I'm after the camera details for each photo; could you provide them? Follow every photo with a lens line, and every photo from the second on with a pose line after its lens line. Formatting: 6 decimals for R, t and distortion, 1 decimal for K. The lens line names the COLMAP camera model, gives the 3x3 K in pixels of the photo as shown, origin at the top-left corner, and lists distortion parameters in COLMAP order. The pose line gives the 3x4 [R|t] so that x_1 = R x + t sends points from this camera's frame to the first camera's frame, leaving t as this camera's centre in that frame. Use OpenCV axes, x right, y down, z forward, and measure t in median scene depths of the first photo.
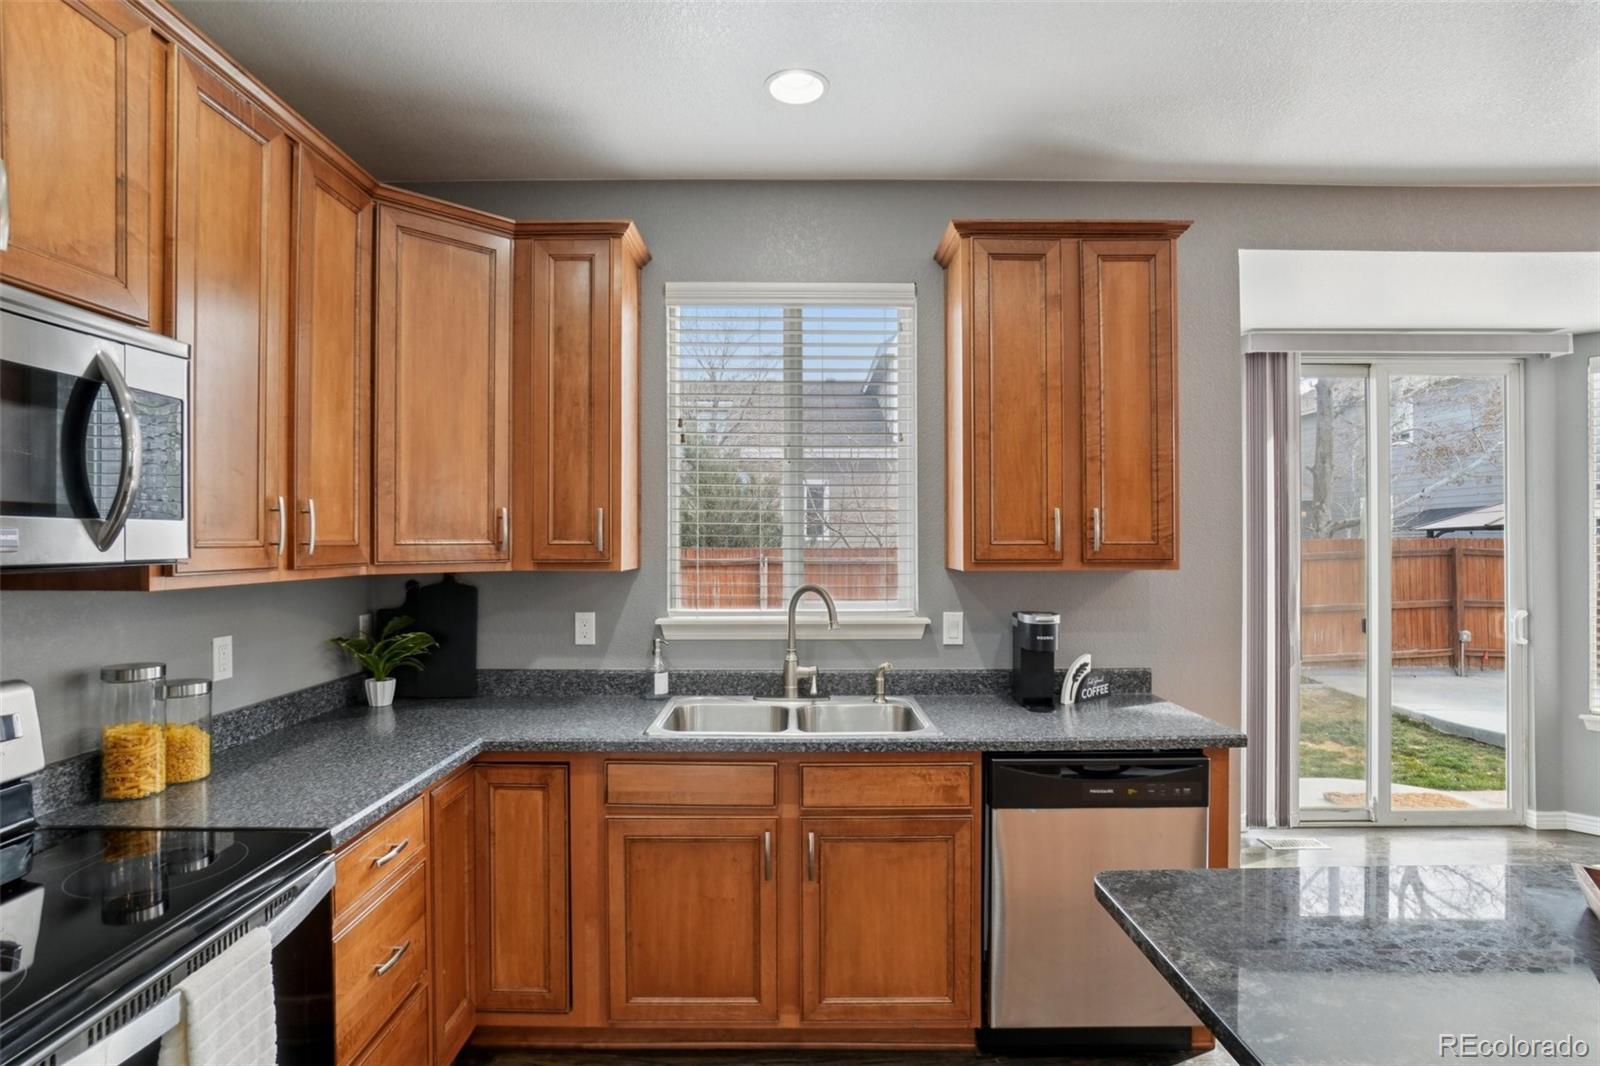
lens RADIAL K [[813.1, 0, 797.4], [0, 813.1, 539.7], [0, 0, 1]] dist [-0.035542, 0.000595]
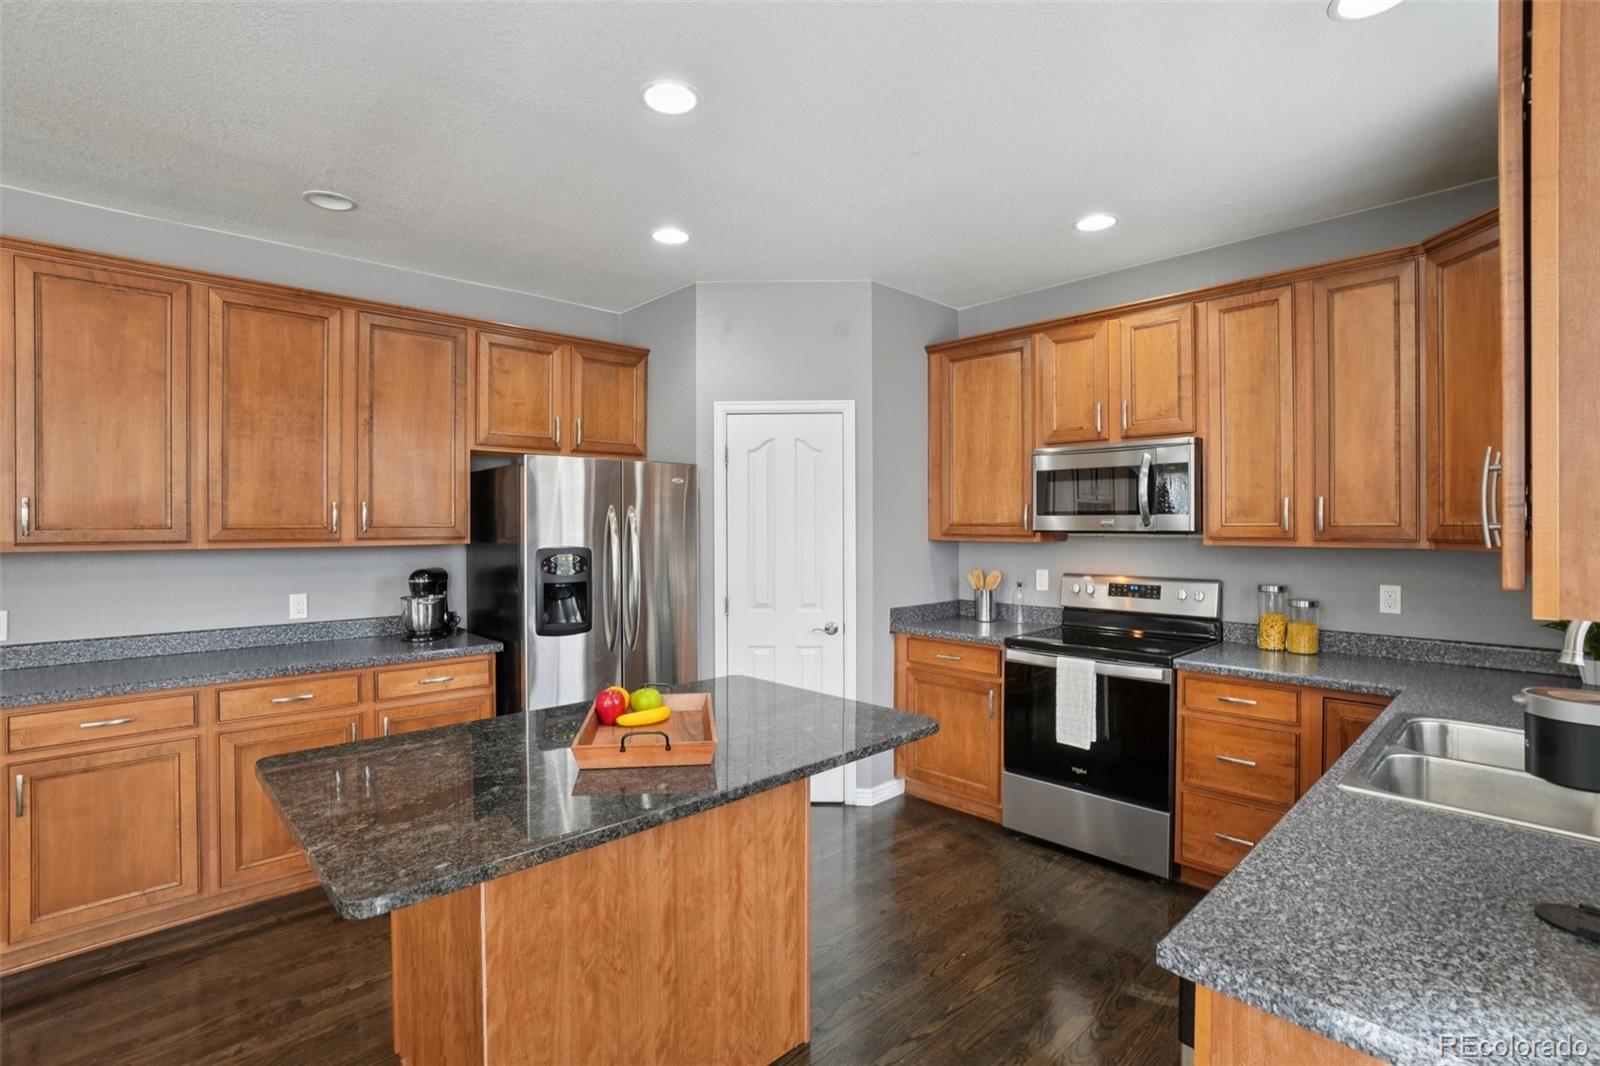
lens RADIAL K [[748.2, 0, 795.7], [0, 748.2, 529.7], [0, 0, 1]] dist [-0.058251, 0.023530]
pose [[-0.731356, 0.007672, -0.681953, 0.875283], [0.004728, 0.999970, 0.006179, 0.001206], [0.681979, 0.001295, -0.731370, 1.022024]]
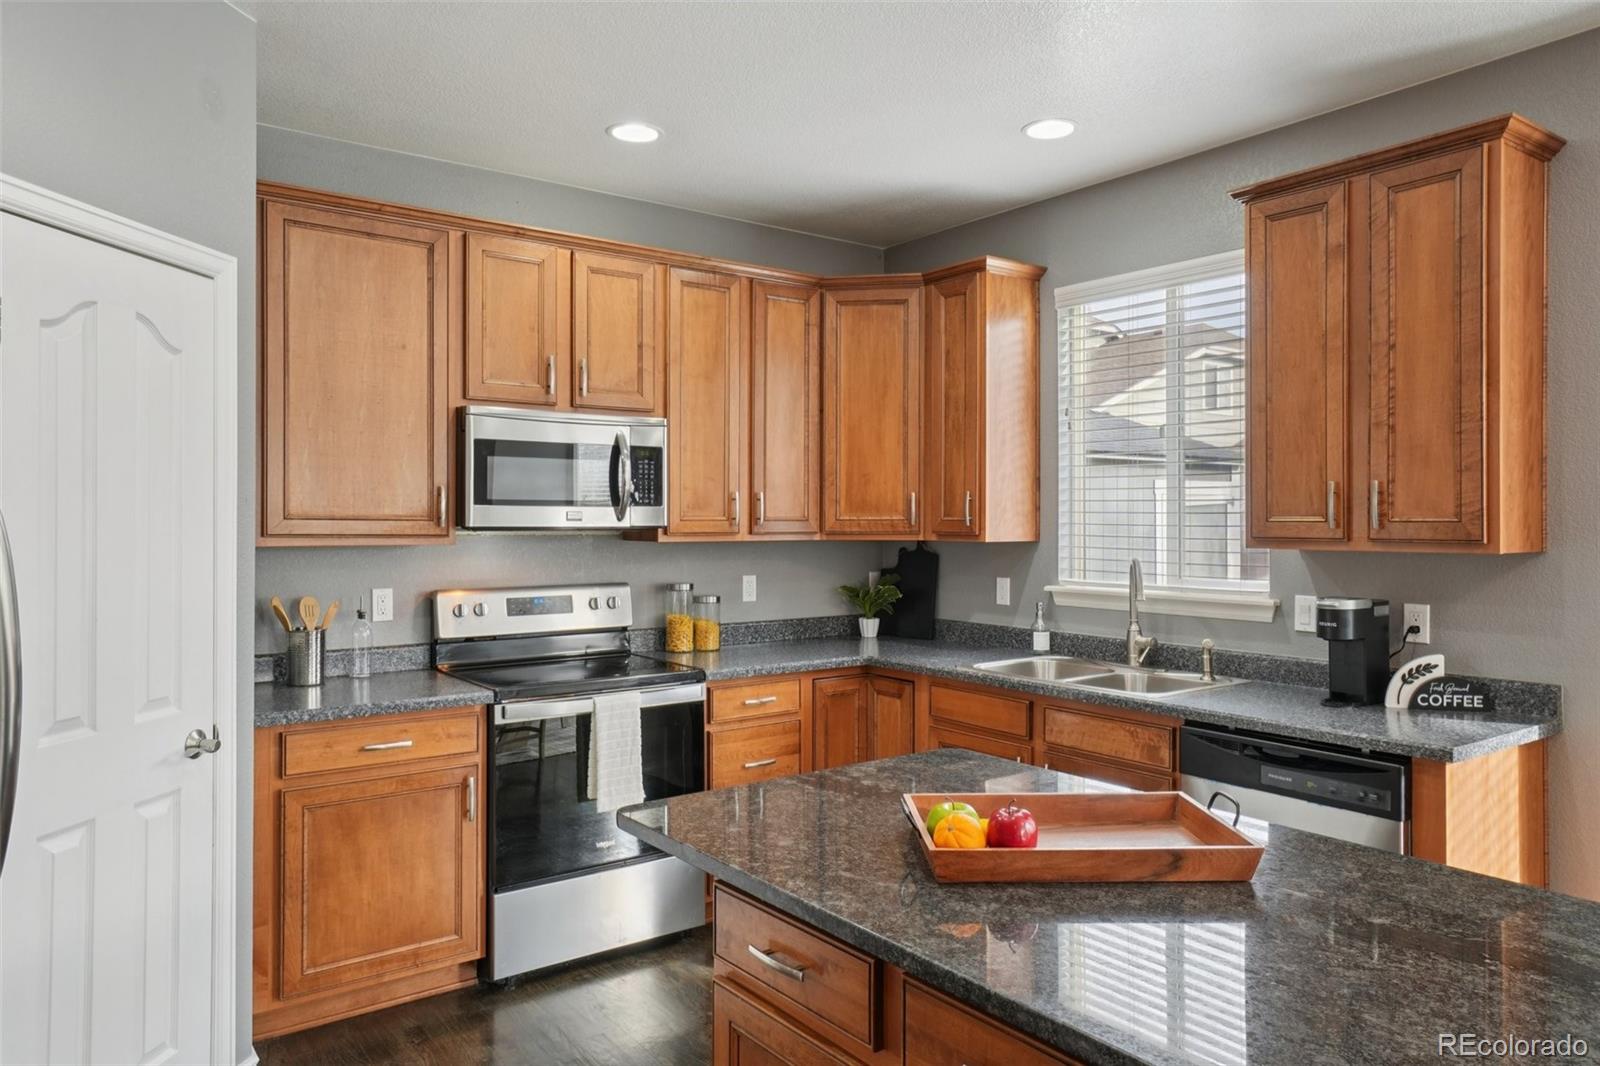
lens RADIAL K [[1067.7, 0, 802.1], [0, 1067.7, 518.7], [0, 0, 1]] dist [-0.005223, 0.034686]
pose [[0.597323, 0.001950, -0.801998, 0.920559], [-0.000439, 0.999998, 0.002104, 0.000132], [0.802000, -0.000904, 0.597323, -0.192884]]
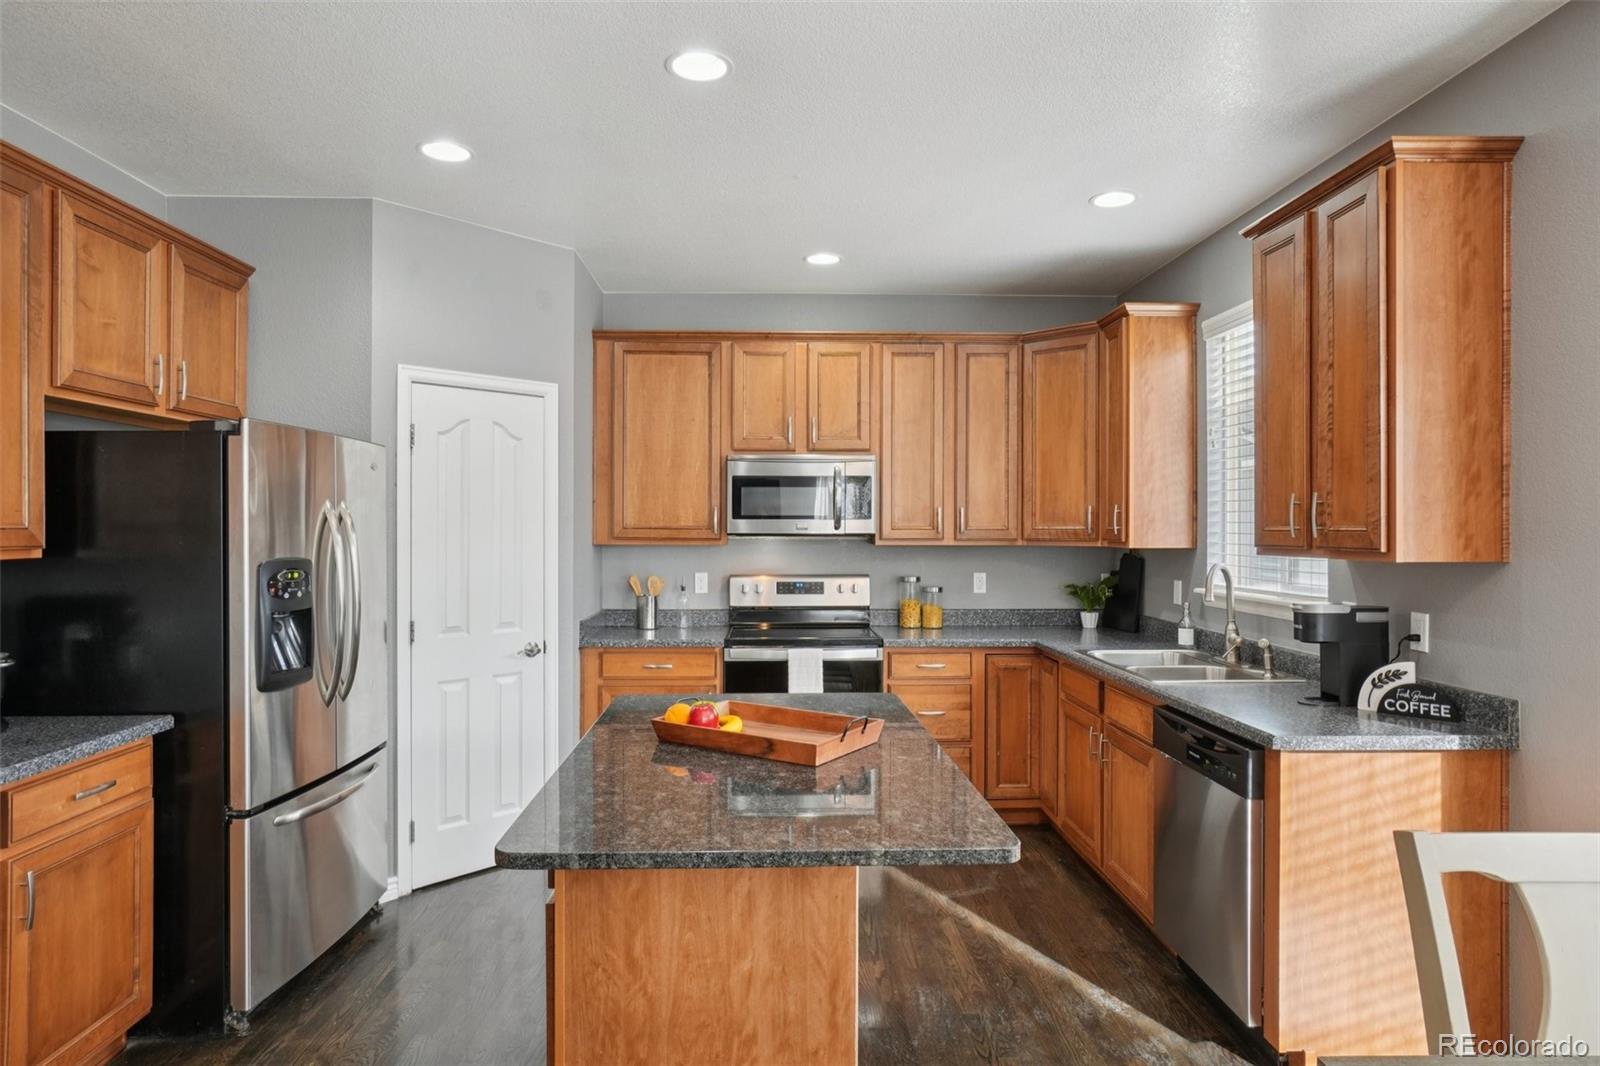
lens RADIAL K [[929.2, 0, 798.8], [0, 929.2, 529.6], [0, 0, 1]] dist [-0.029144, 0.026256]
pose [[0.034030, 0.003515, -0.999415, 1.406374], [0.000650, 0.999994, 0.003539, -0.000143], [0.999421, -0.000770, 0.034027, 0.361303]]
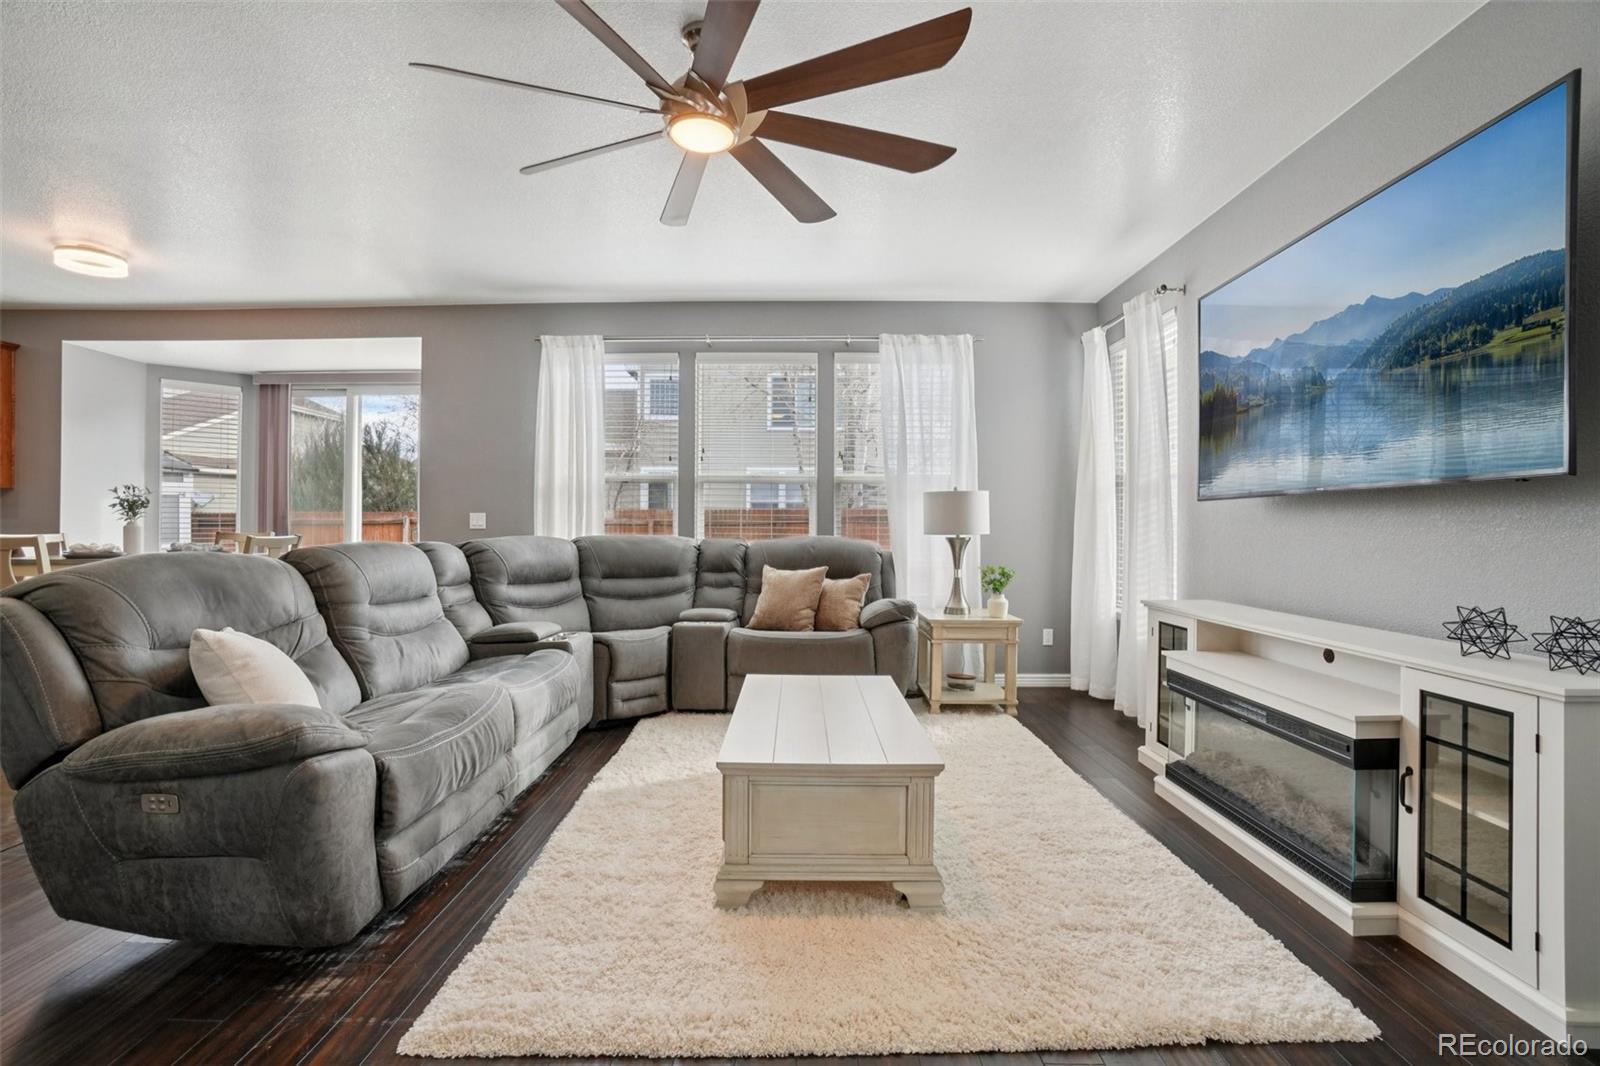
lens RADIAL K [[705.5, 0, 798.9], [0, 705.5, 524.1], [0, 0, 1]] dist [-0.063305, 0.020179]
pose [[0.999929, 0.011043, -0.004551, 2.858193], [-0.011056, 0.999935, -0.002806, 0.124988], [0.004520, 0.002856, 0.999986, -0.888208]]
